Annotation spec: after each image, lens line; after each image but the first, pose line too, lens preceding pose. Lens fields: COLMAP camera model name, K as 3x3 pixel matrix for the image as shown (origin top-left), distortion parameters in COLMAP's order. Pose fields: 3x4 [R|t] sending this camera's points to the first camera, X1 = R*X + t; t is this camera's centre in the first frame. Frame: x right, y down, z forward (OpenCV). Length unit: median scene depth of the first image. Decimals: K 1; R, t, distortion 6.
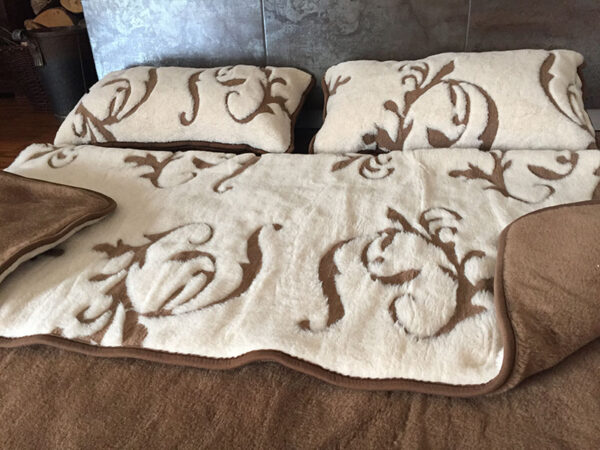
lens RADIAL K [[513.7, 0, 300.0], [0, 513.7, 225.0], [0, 0, 1]] dist [0.080832, -0.123439]
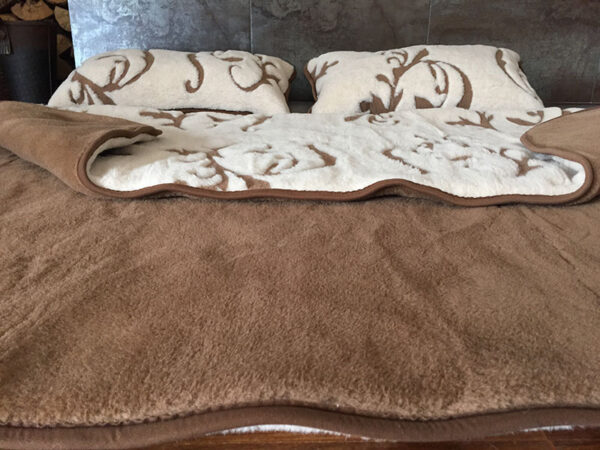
lens RADIAL K [[515.4, 0, 300.0], [0, 515.4, 225.0], [0, 0, 1]] dist [0.086344, -0.133440]
pose [[0.975674, -0.007911, 0.219084, -0.249115], [0.040897, 0.988374, -0.146441, 0.244158], [-0.215378, 0.151838, 0.964654, -0.018384]]
